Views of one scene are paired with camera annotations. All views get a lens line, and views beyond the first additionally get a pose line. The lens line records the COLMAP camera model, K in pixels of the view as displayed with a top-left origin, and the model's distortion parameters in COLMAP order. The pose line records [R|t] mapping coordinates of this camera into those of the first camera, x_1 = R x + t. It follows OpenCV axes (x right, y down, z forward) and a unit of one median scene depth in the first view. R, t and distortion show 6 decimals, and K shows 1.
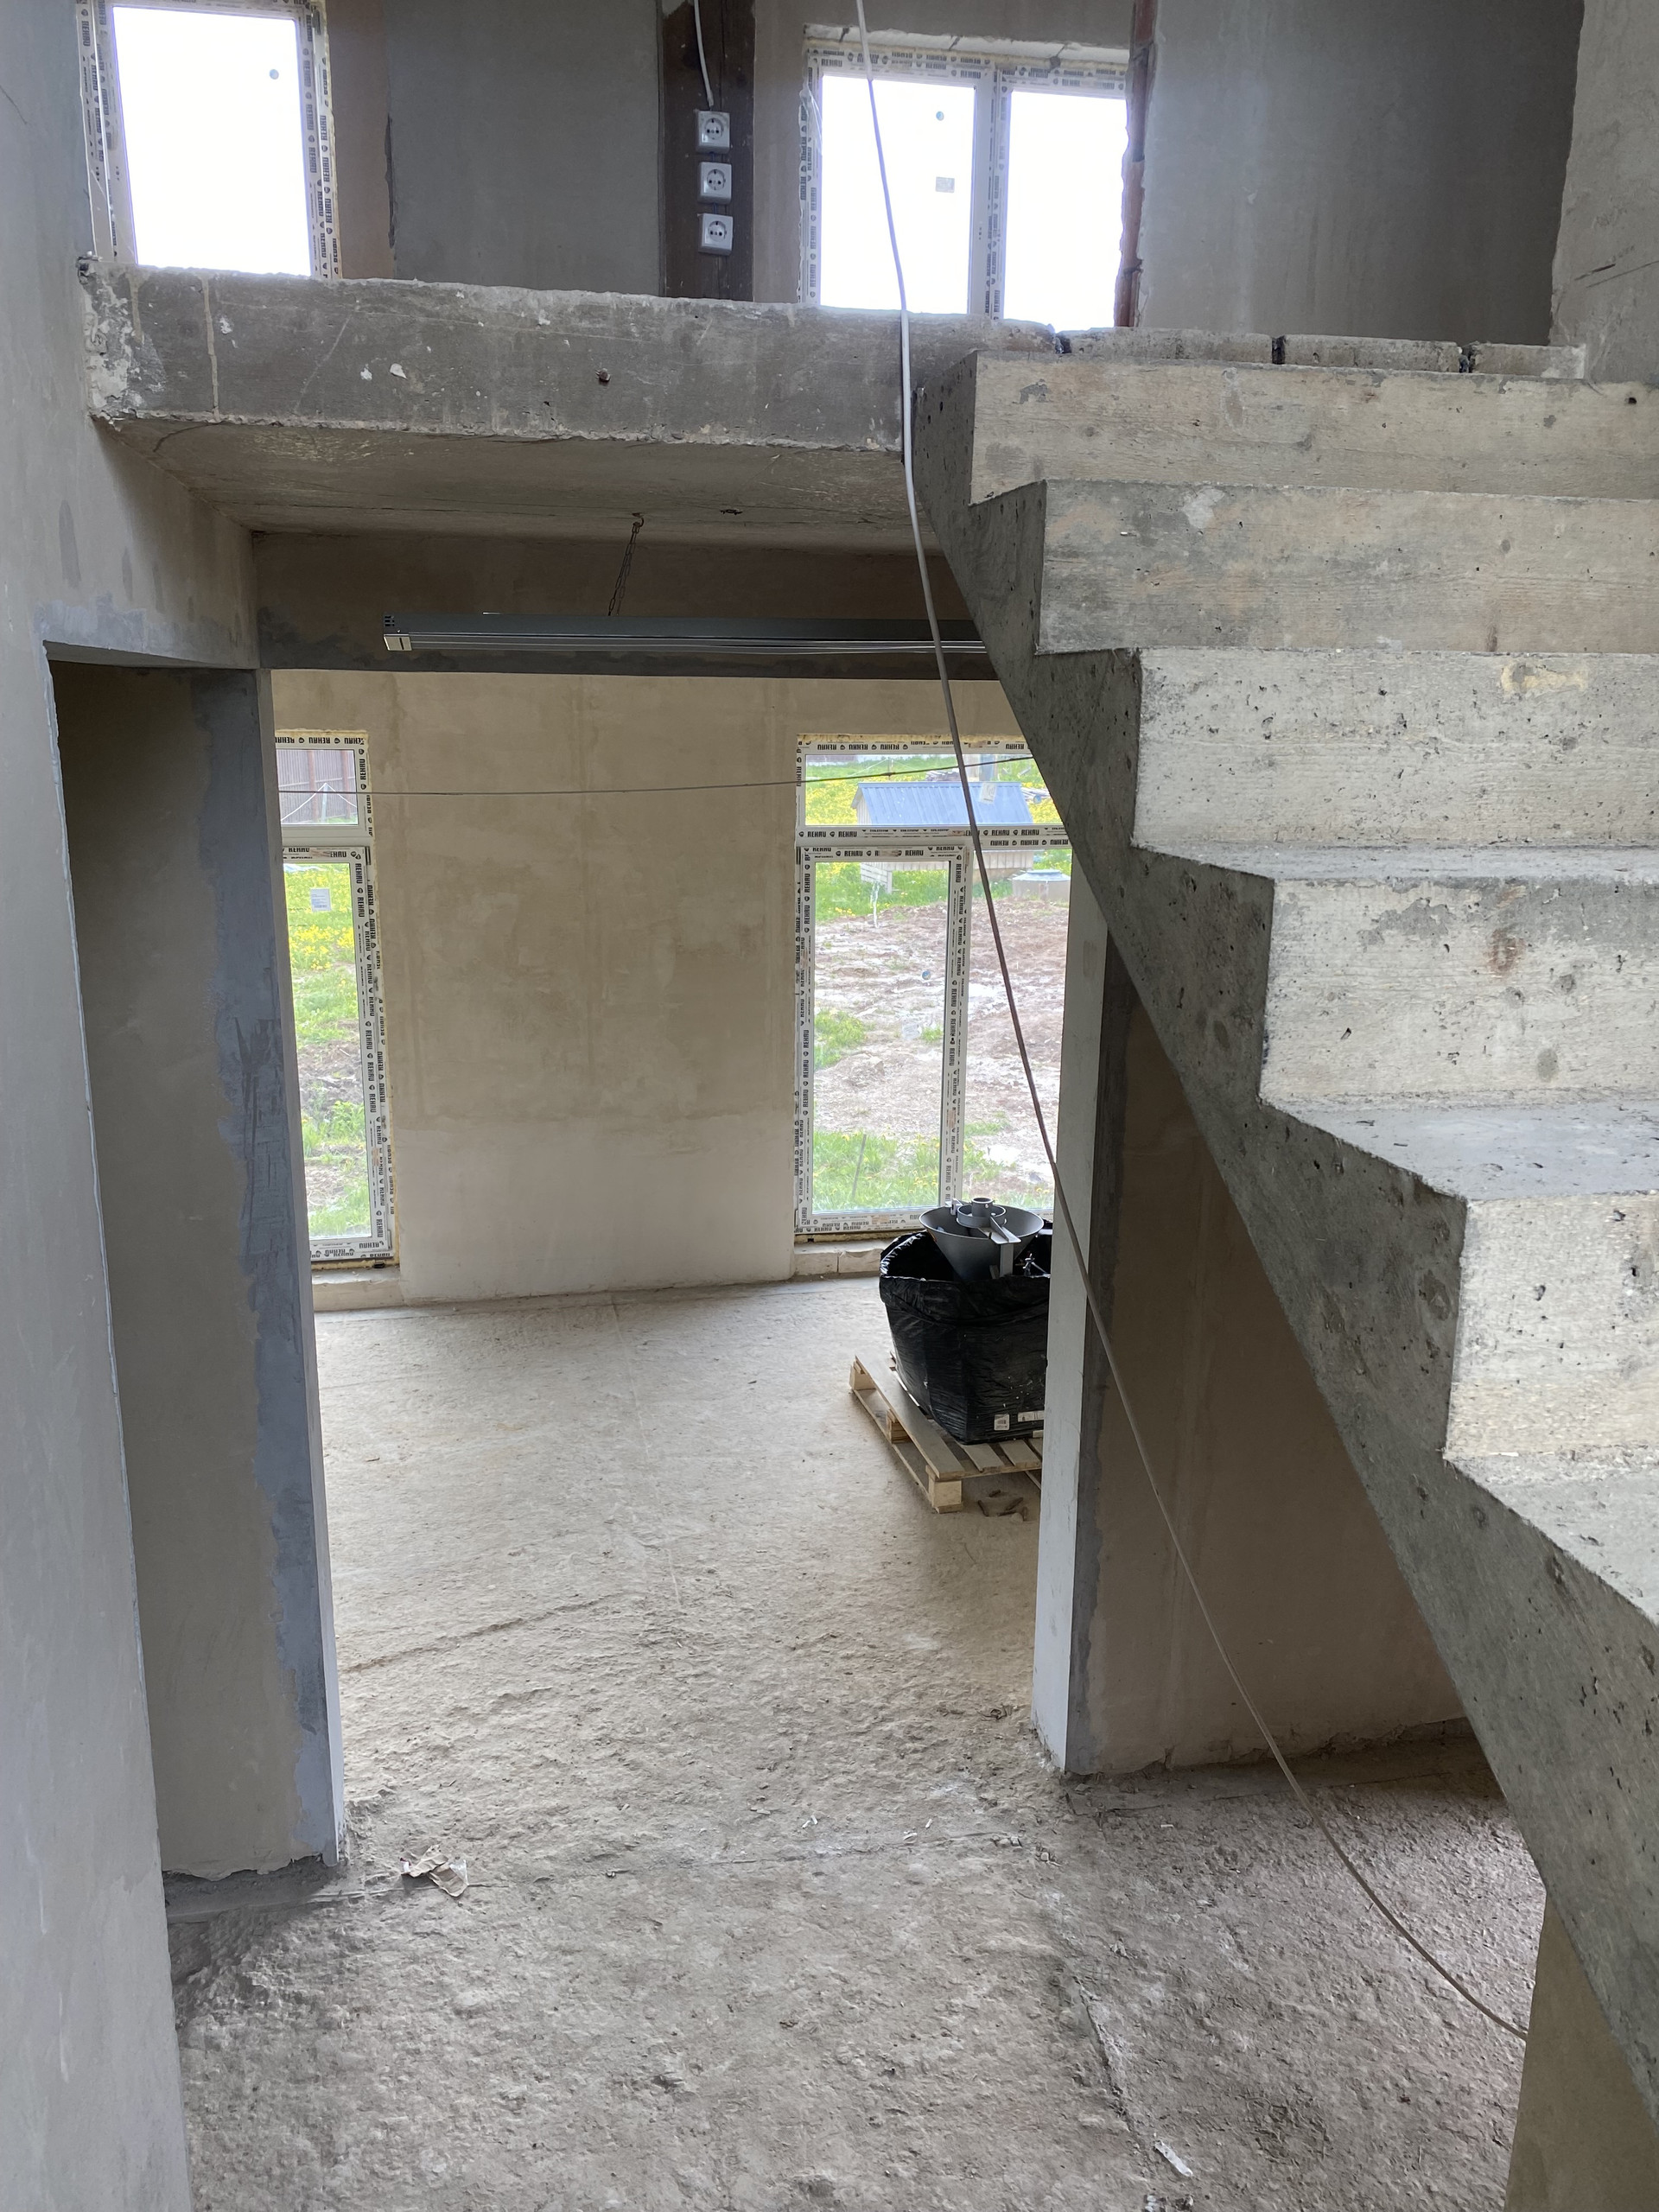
lens RADIAL K [[1668.3, 0, 823.4], [0, 1668.3, 1149.5], [0, 0, 1]] dist [0.085946, -0.122175]
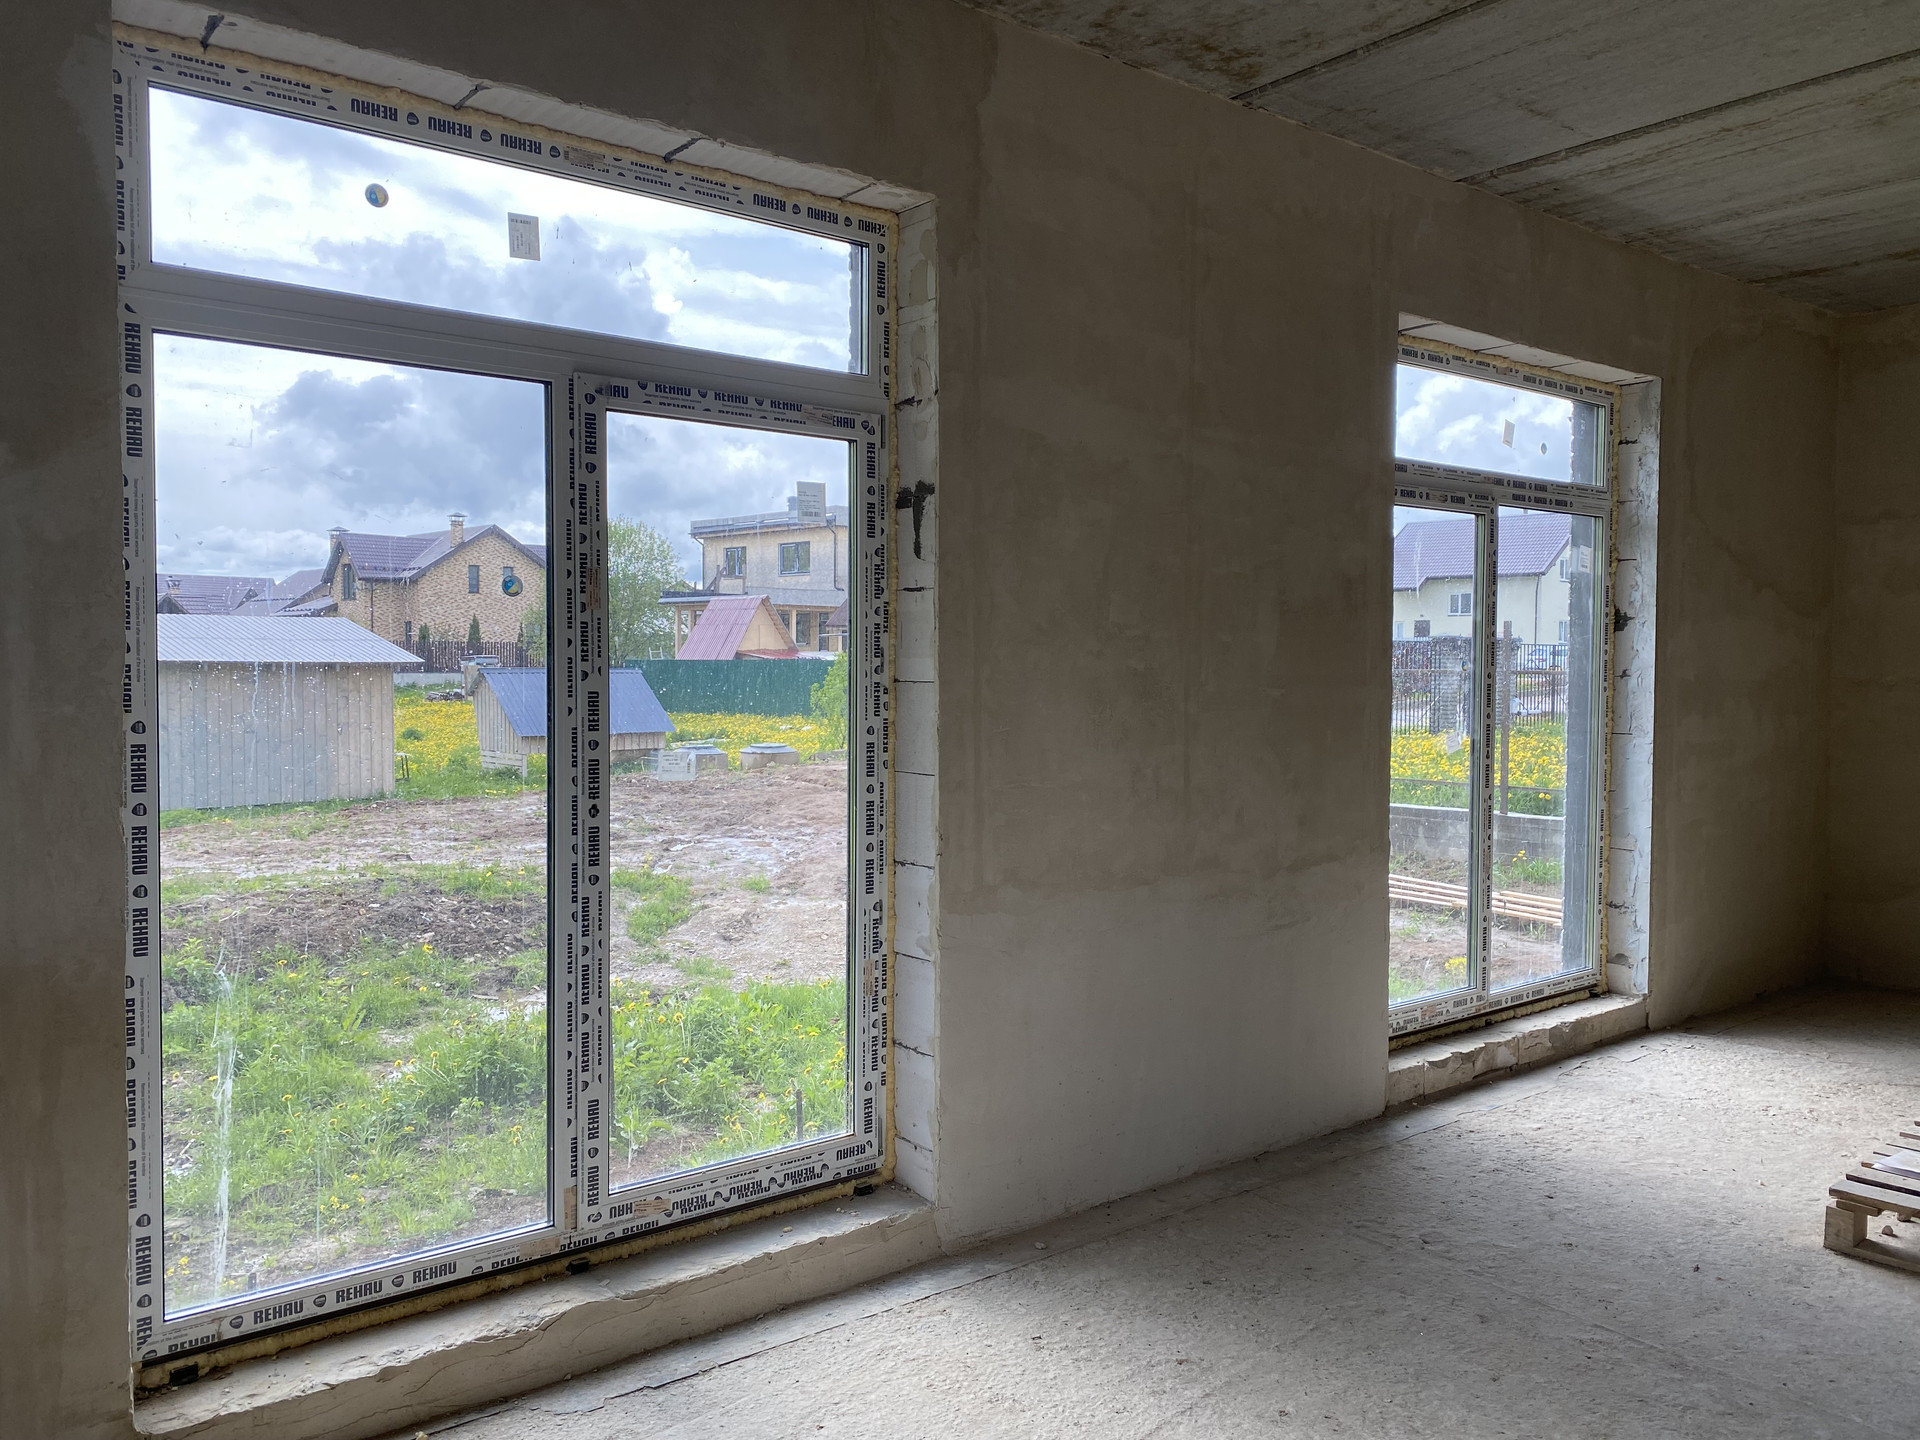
lens RADIAL K [[1448.0, 0, 960.0], [0, 1448.0, 720.0], [0, 0, 1]] dist [0.085946, -0.122175]
pose [[0.896589, -0.027249, 0.442024, -0.448915], [0.124193, 0.973525, -0.191896, 0.016931], [-0.425093, 0.226949, 0.876236, 0.558734]]
